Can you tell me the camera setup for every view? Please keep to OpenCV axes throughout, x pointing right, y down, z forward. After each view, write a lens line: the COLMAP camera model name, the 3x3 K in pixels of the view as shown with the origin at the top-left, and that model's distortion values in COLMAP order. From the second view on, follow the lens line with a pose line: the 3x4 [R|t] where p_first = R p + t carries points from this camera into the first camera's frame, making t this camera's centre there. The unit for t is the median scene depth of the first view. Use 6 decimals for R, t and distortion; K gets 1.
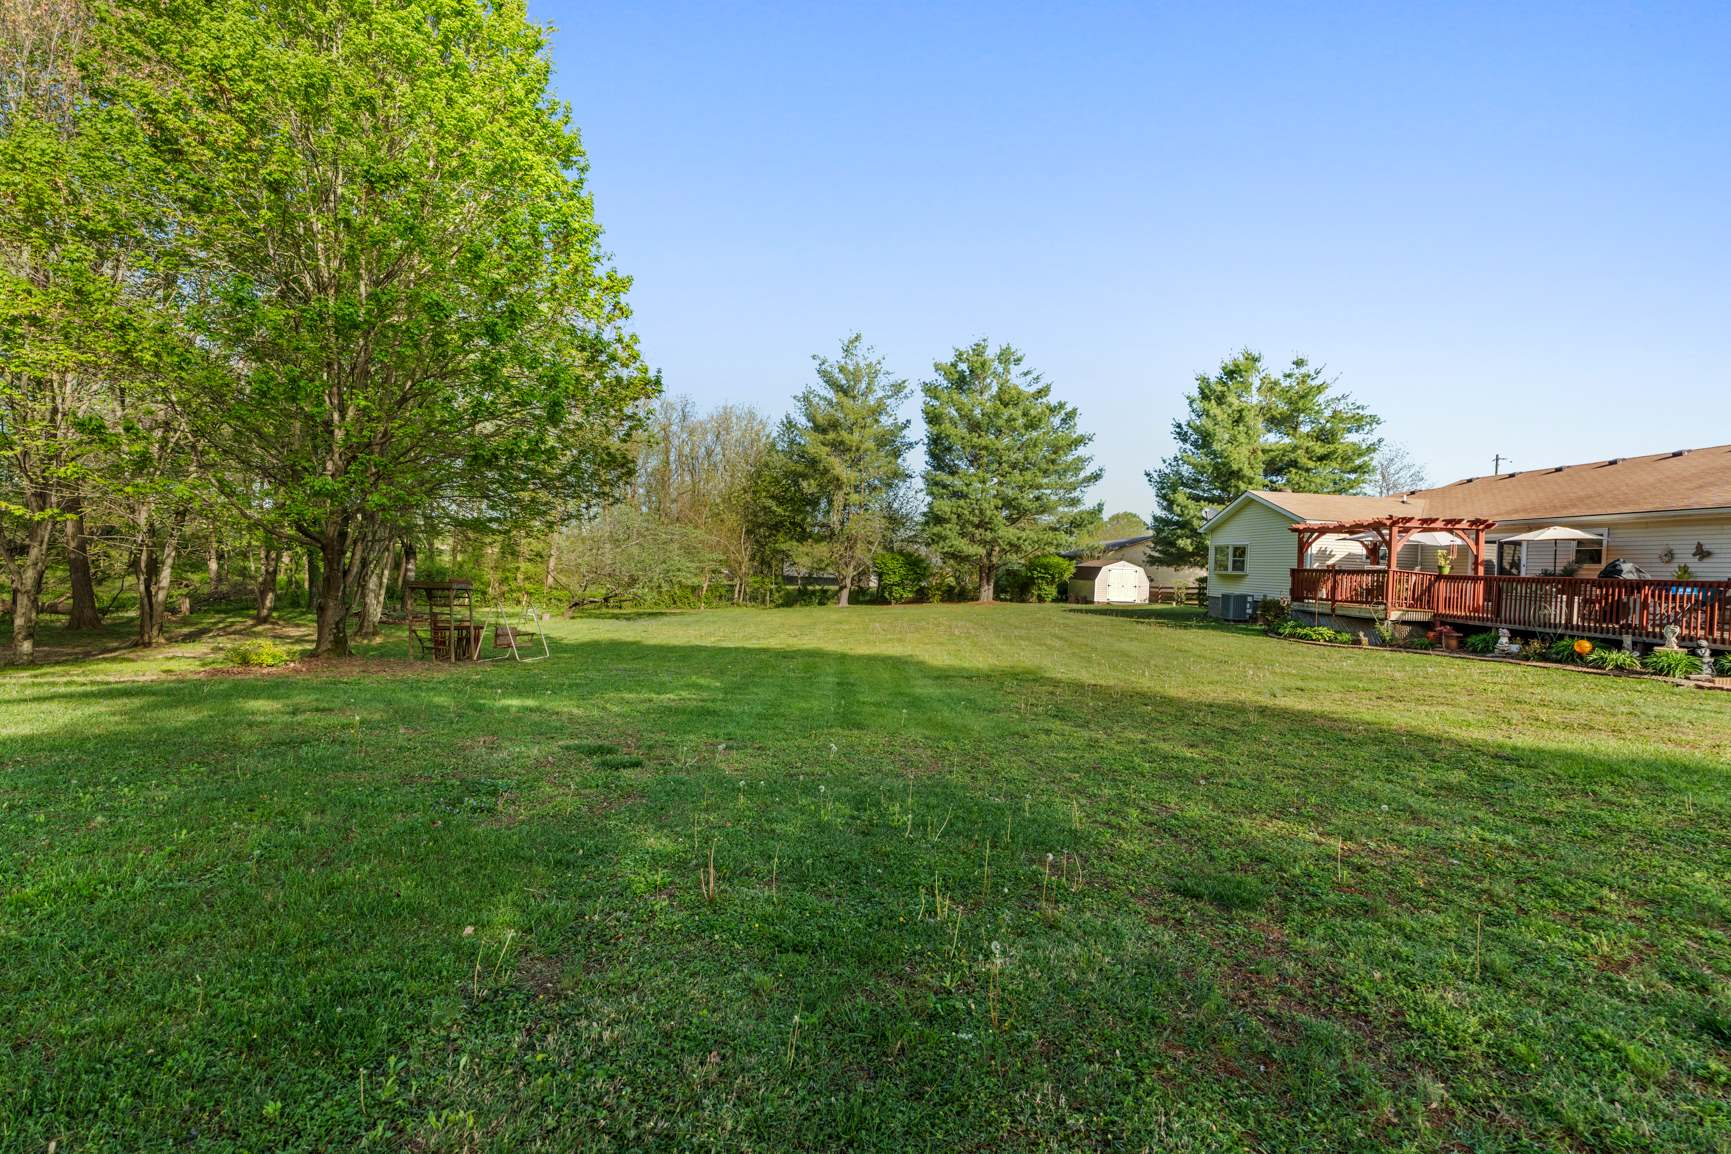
lens RADIAL K [[823.6, 0, 867.2], [0, 823.6, 555.2], [0, 0, 1]] dist [0.000449, 0.000355]
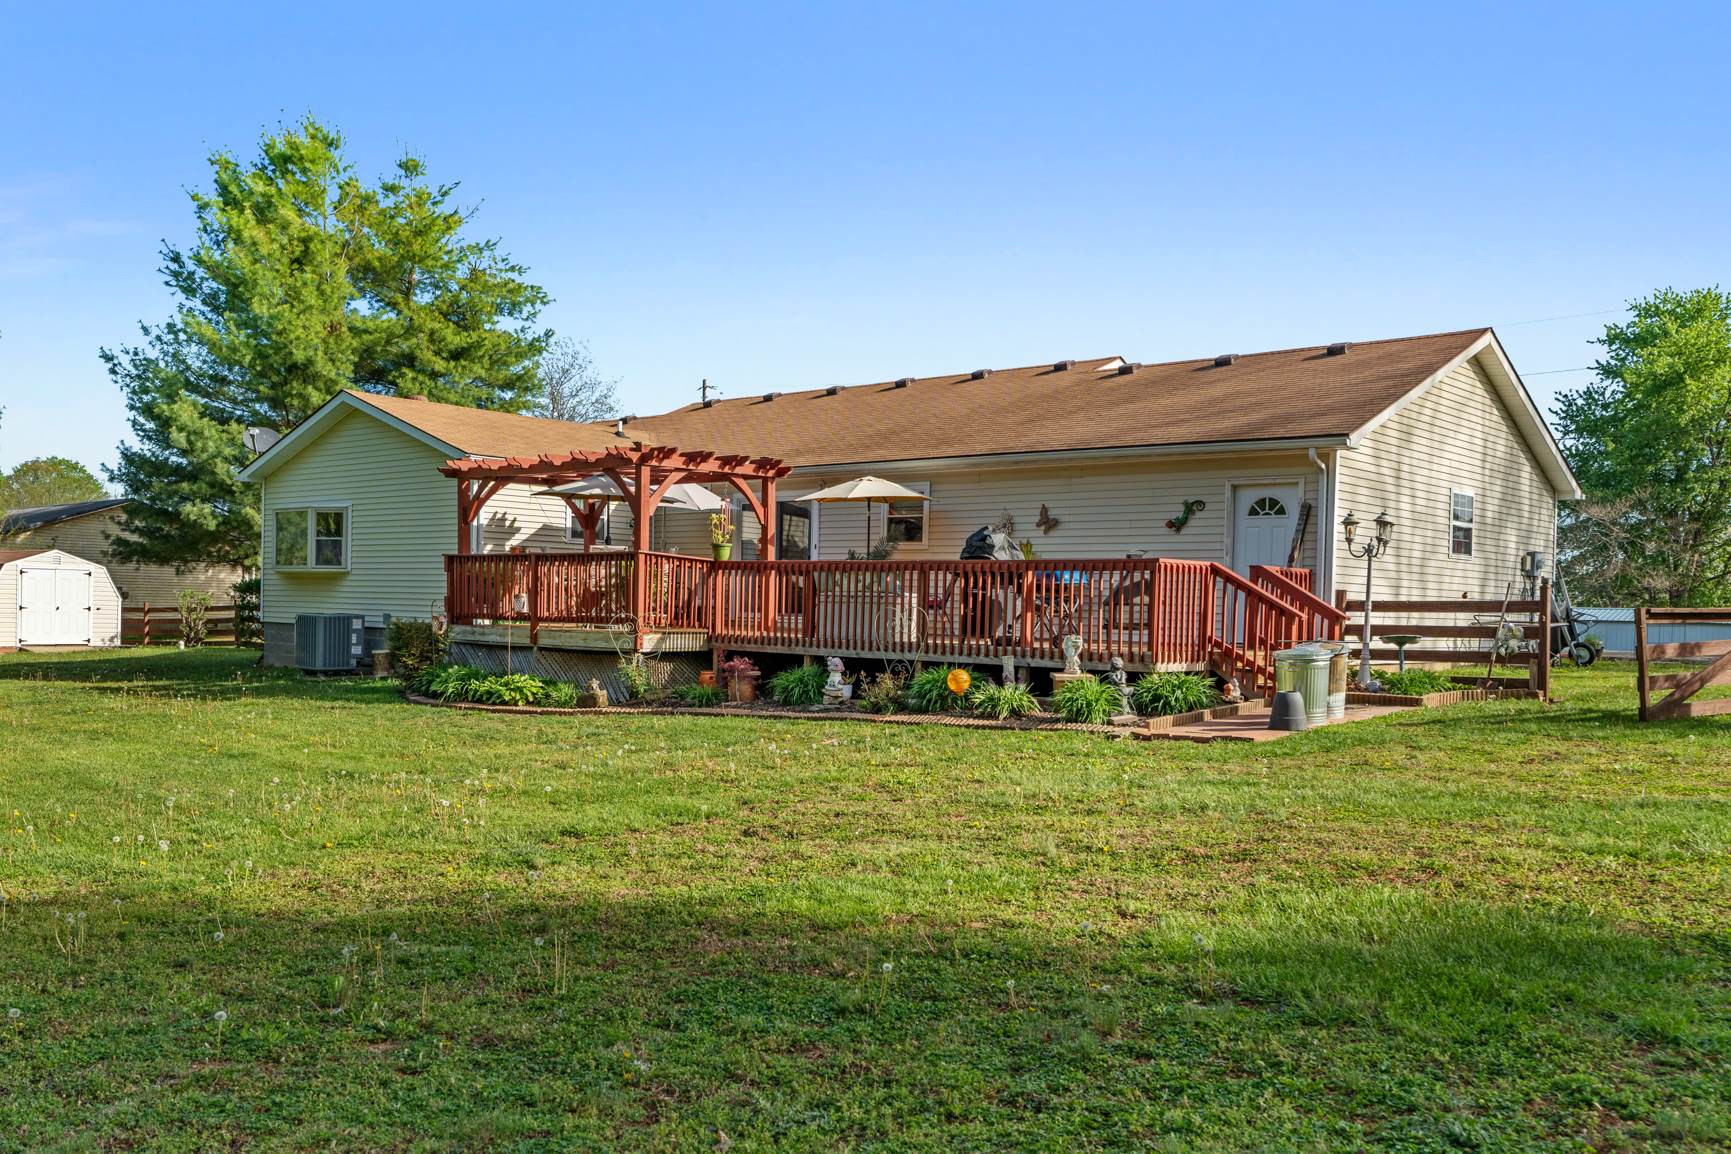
lens RADIAL K [[1516.5, 0, 865.0], [0, 1516.5, 649.8], [0, 0, 1]] dist [0.001661, -0.002650]
pose [[0.700919, -0.047923, 0.711629, 0.059681], [0.004265, 0.998004, 0.063008, 0.015927], [-0.713228, -0.041128, 0.699724, 0.208870]]
